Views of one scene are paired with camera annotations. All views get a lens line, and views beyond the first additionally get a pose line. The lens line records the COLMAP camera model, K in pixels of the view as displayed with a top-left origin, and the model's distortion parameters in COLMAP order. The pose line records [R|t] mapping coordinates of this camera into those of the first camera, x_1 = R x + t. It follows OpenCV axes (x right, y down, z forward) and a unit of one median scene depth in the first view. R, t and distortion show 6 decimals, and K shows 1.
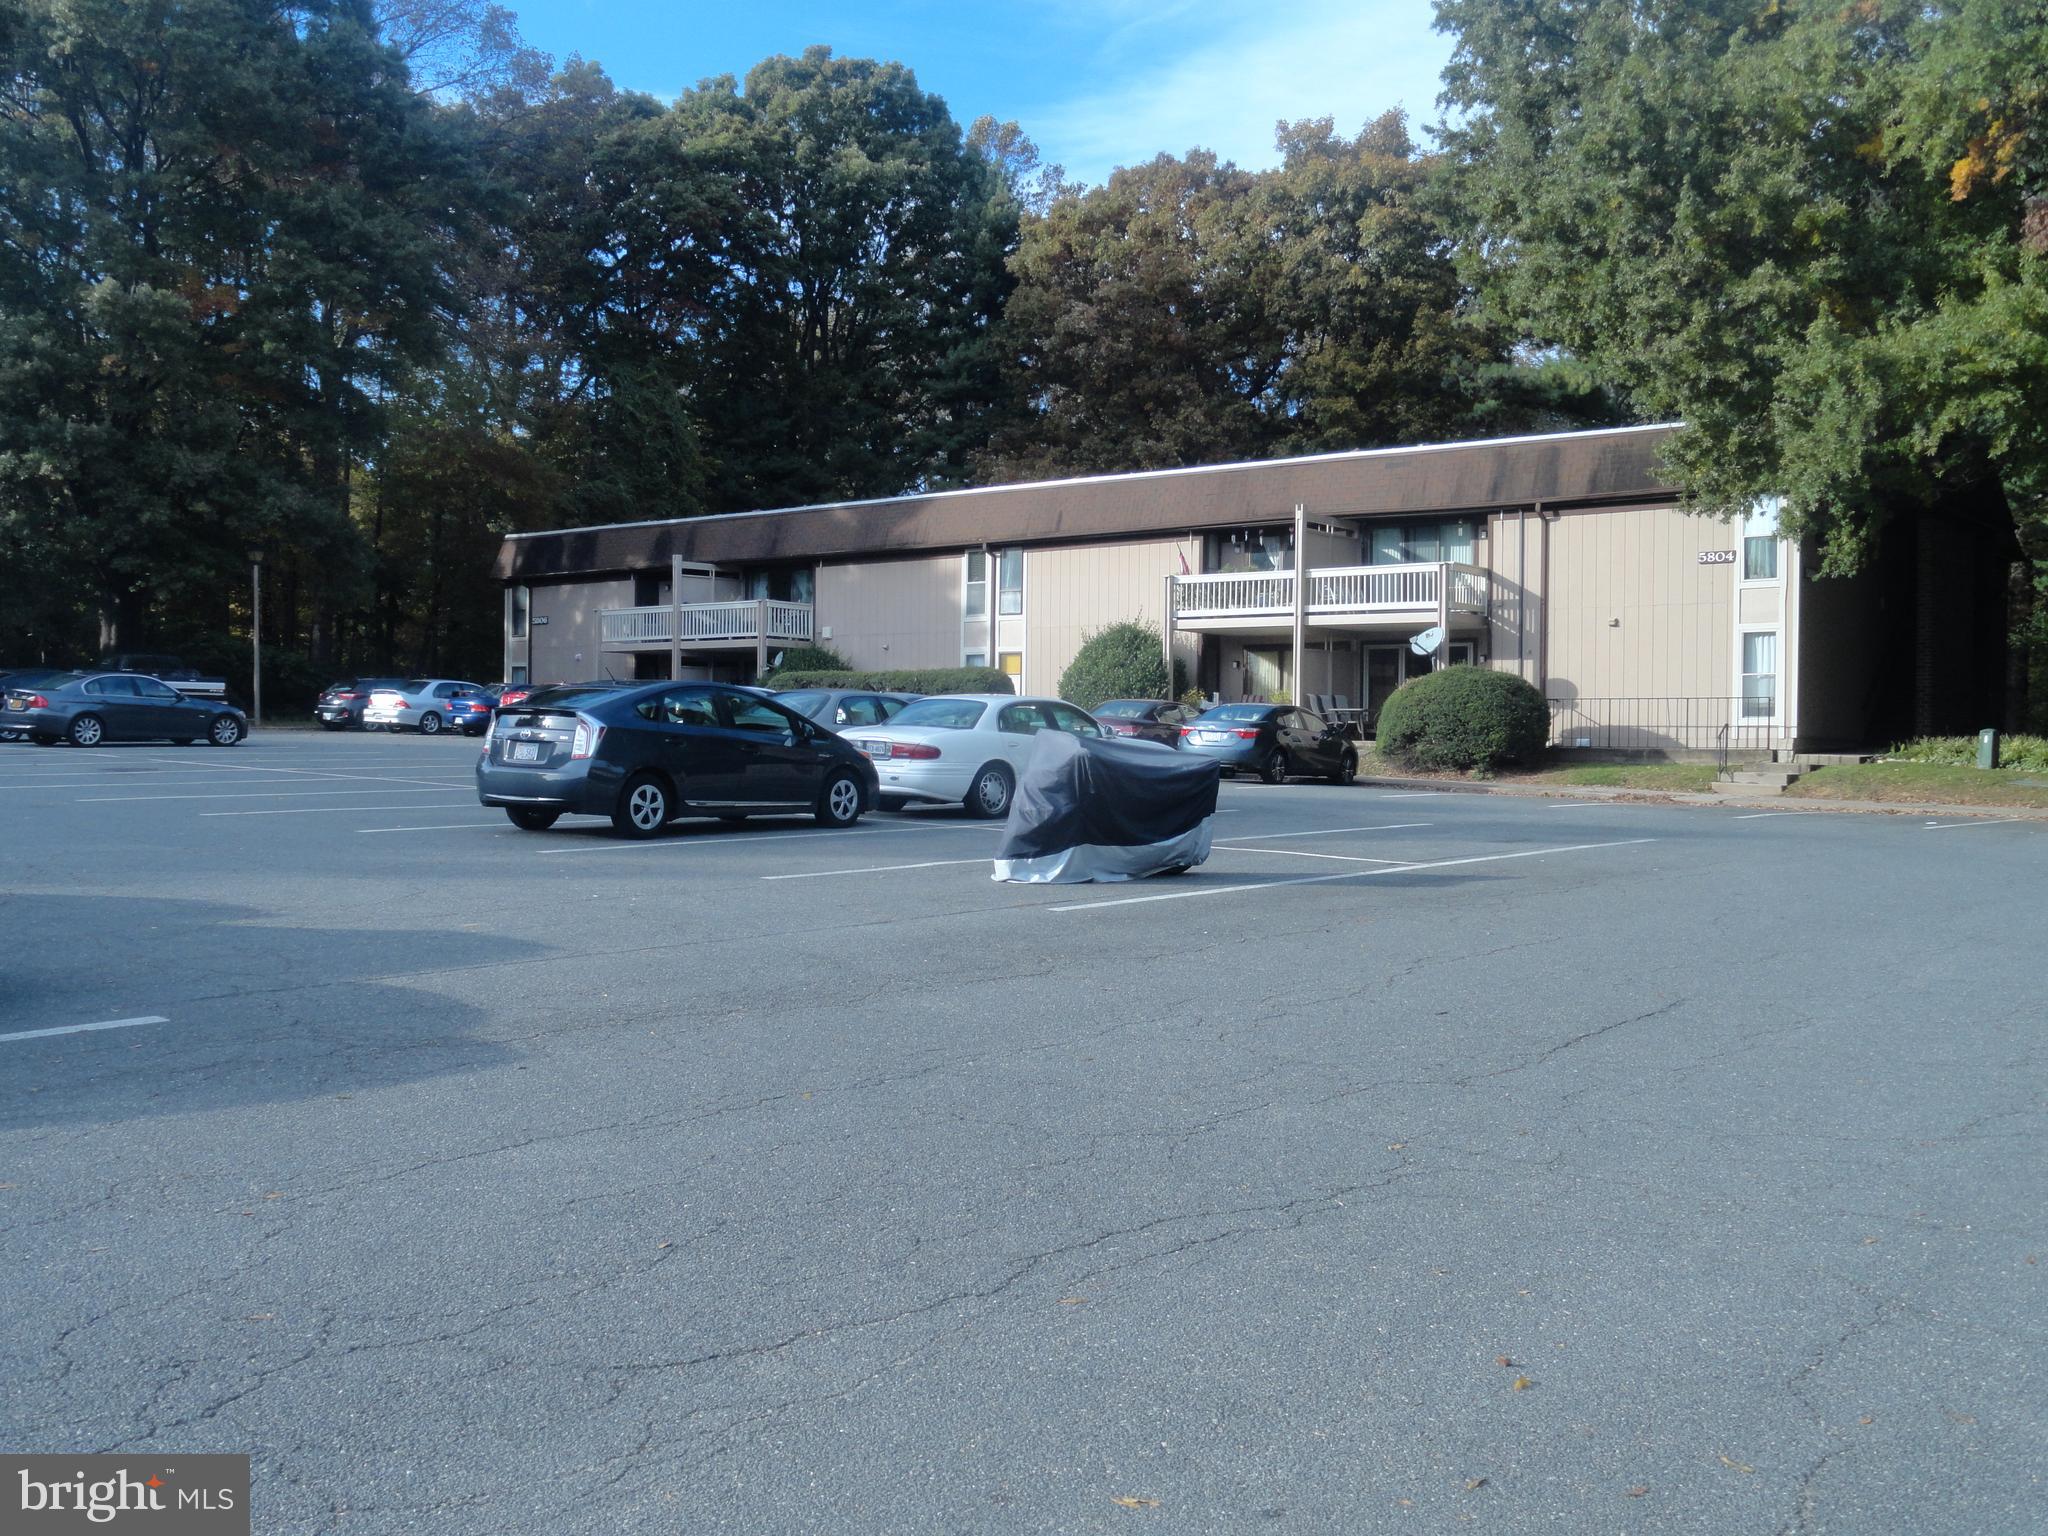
lens RADIAL K [[1976.7, 0, 1024.0], [0, 1976.7, 768.0], [0, 0, 1]] dist [-0.026705, 0.019984]
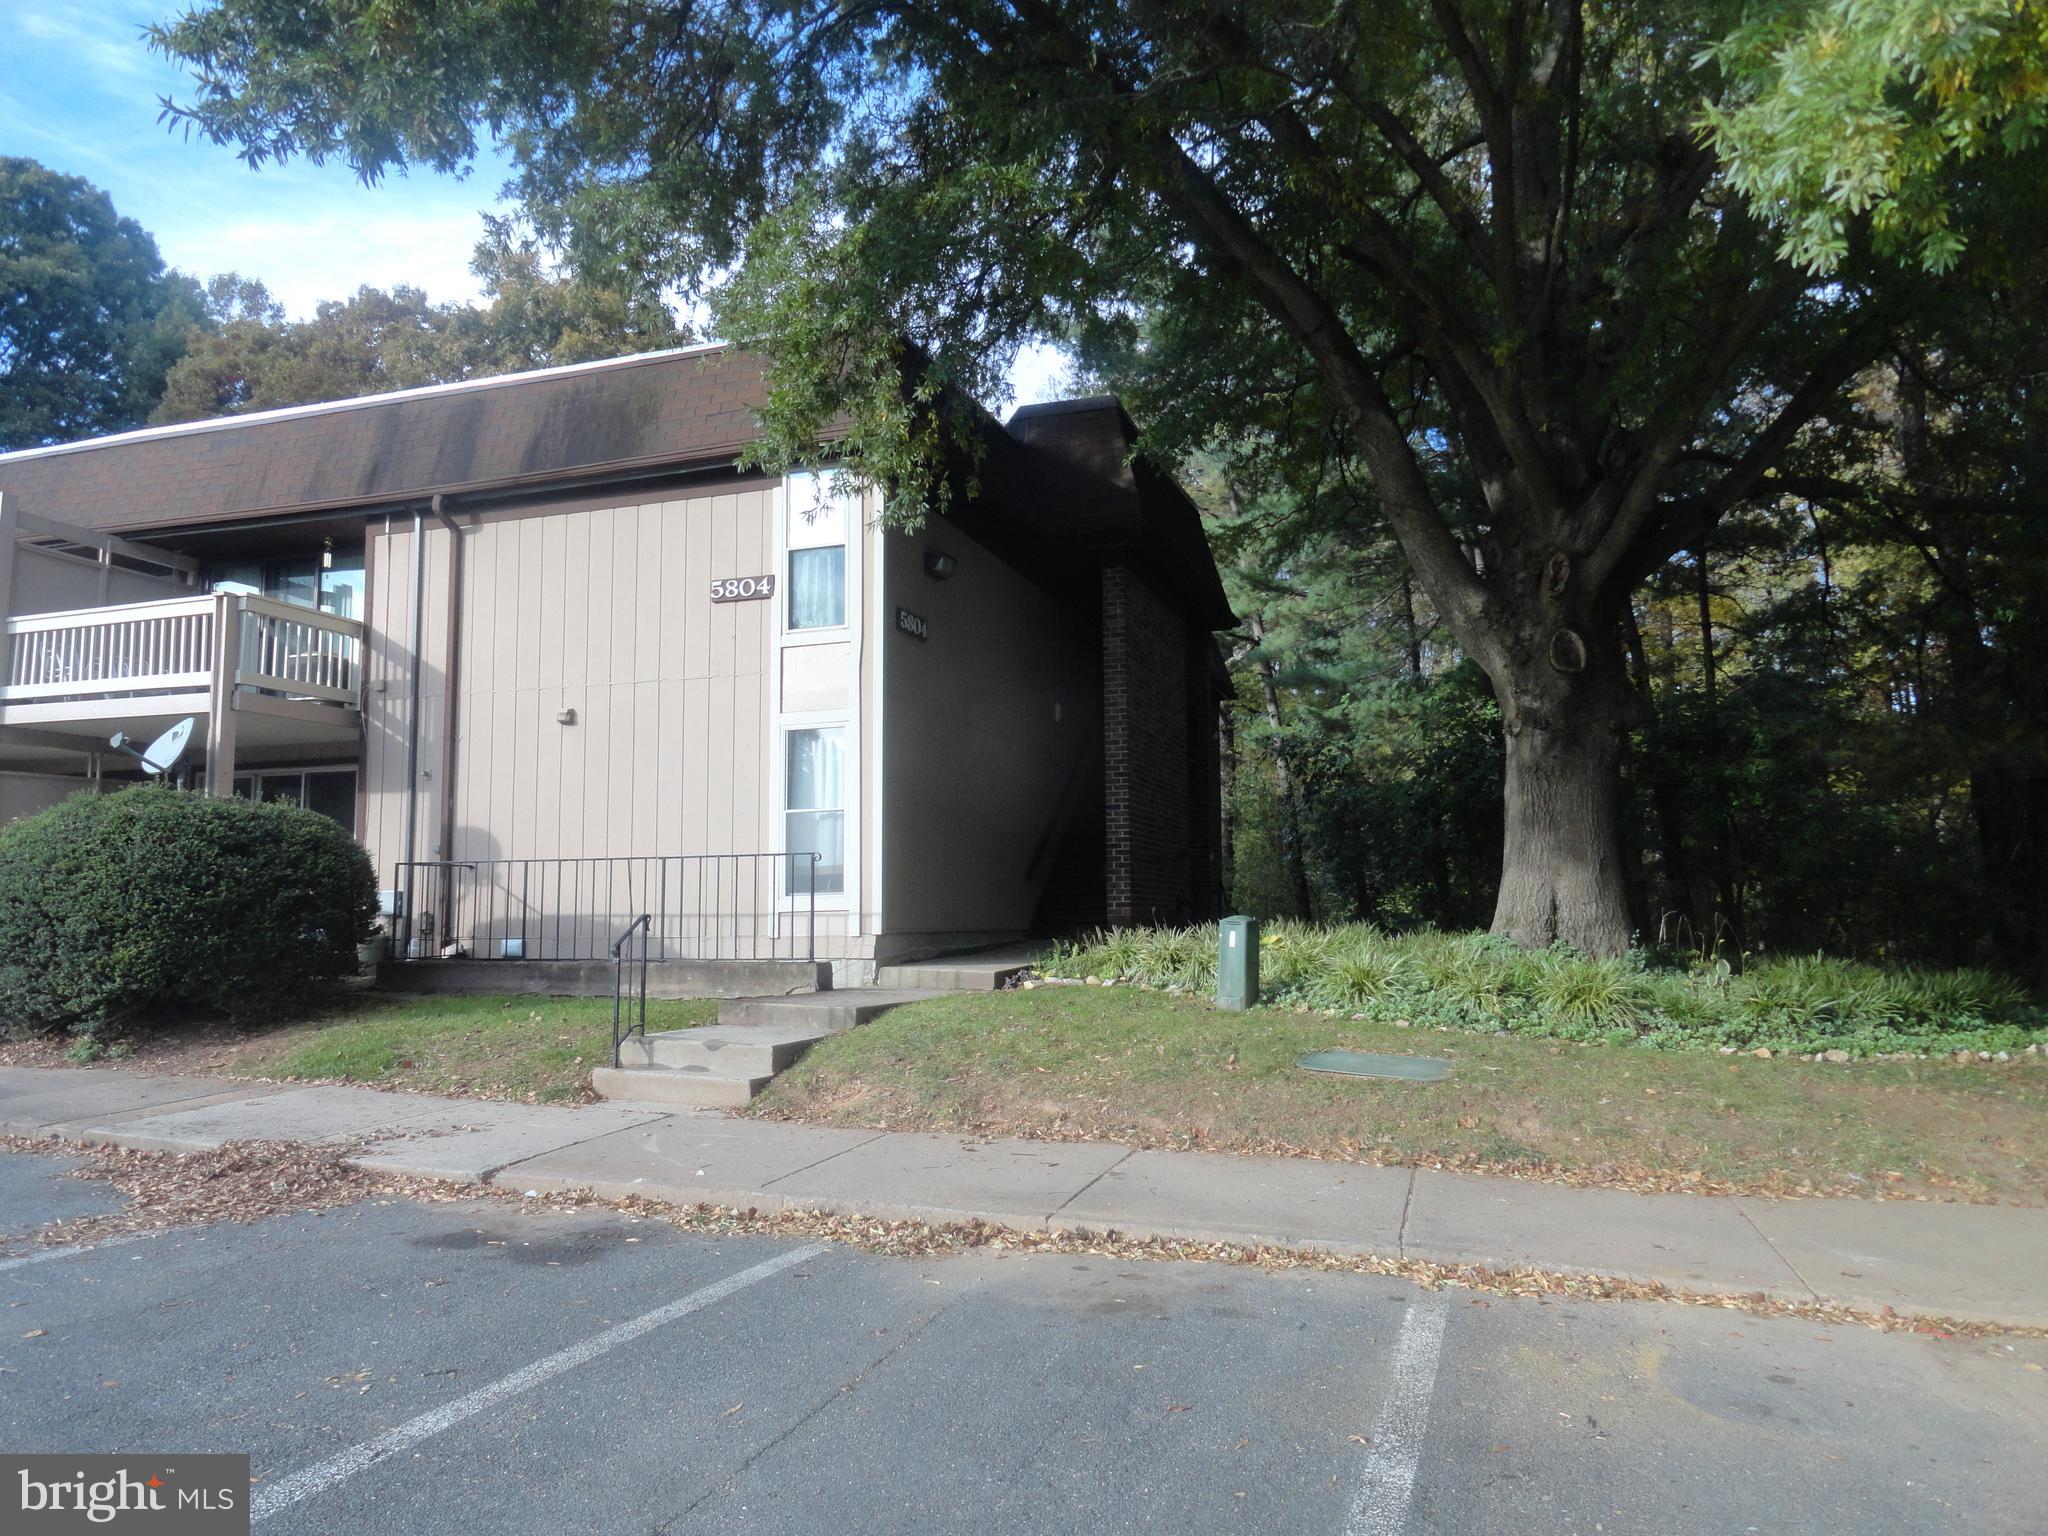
lens RADIAL K [[1399.6, 0, 1024.0], [0, 1399.6, 768.0], [0, 0, 1]] dist [-0.004980, -0.002561]
pose [[0.942318, 0.015689, 0.334351, 0.298441], [0.022243, 0.993758, -0.109321, -0.017349], [-0.333979, 0.110452, 0.936087, 0.630924]]
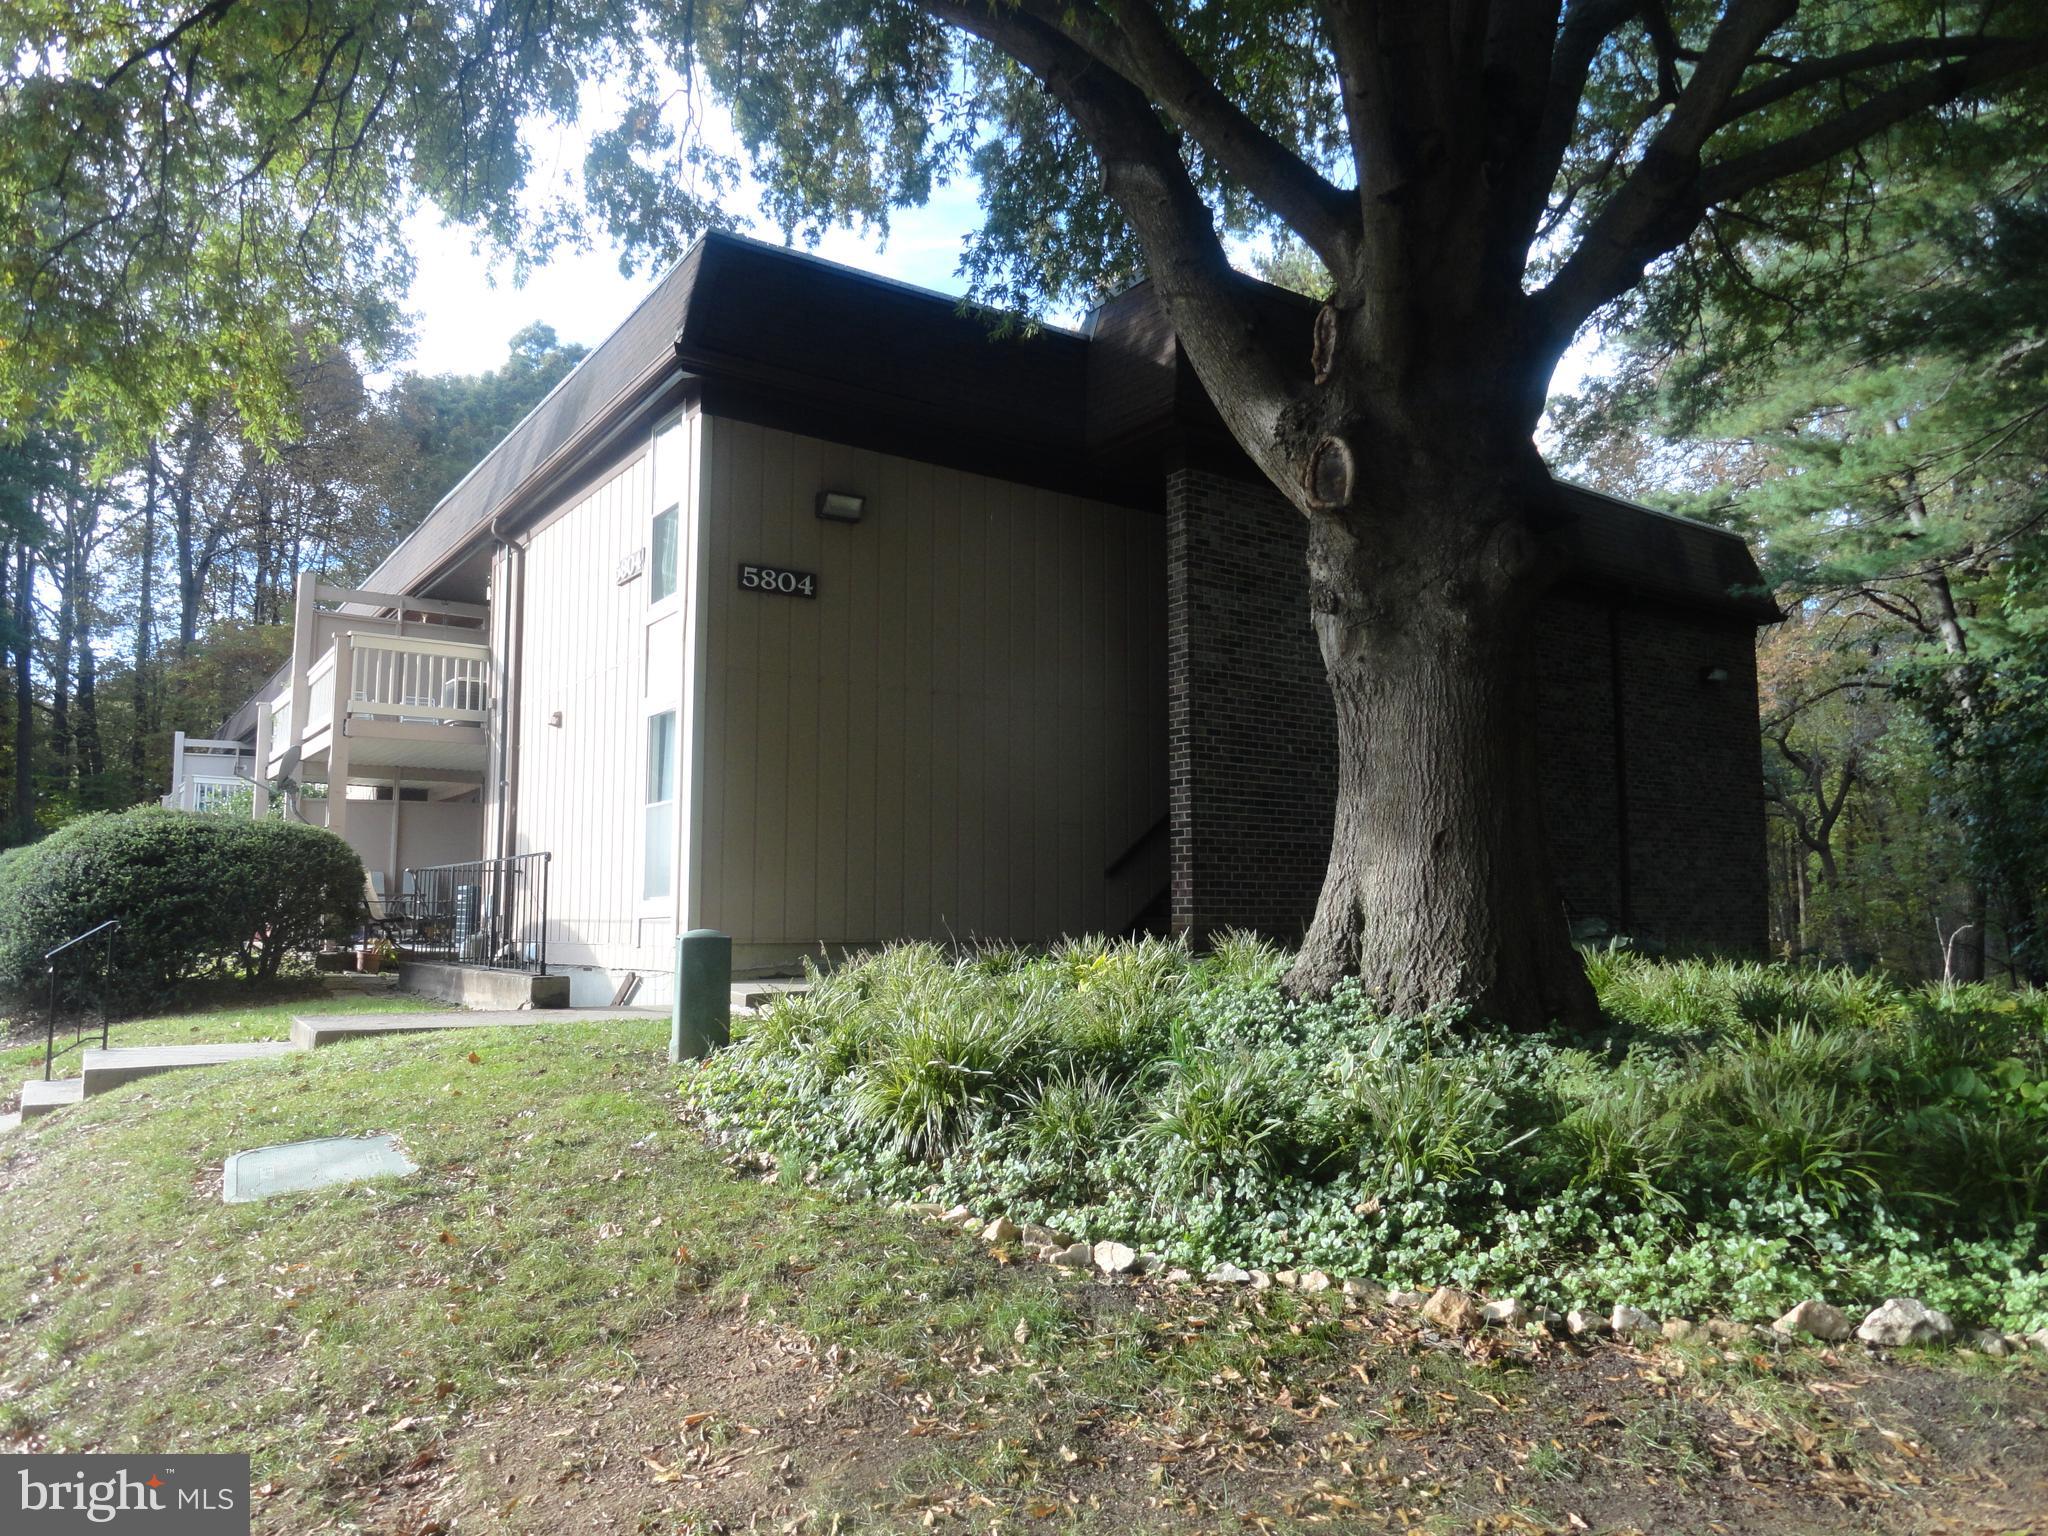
lens RADIAL K [[1399.6, 0, 1024.0], [0, 1399.6, 768.0], [0, 0, 1]] dist [-0.004980, -0.002561]
pose [[0.957172, -0.043448, -0.286241, 0.539047], [0.009115, 0.992708, -0.120200, -0.015870], [0.289376, 0.112443, 0.950588, 0.705402]]
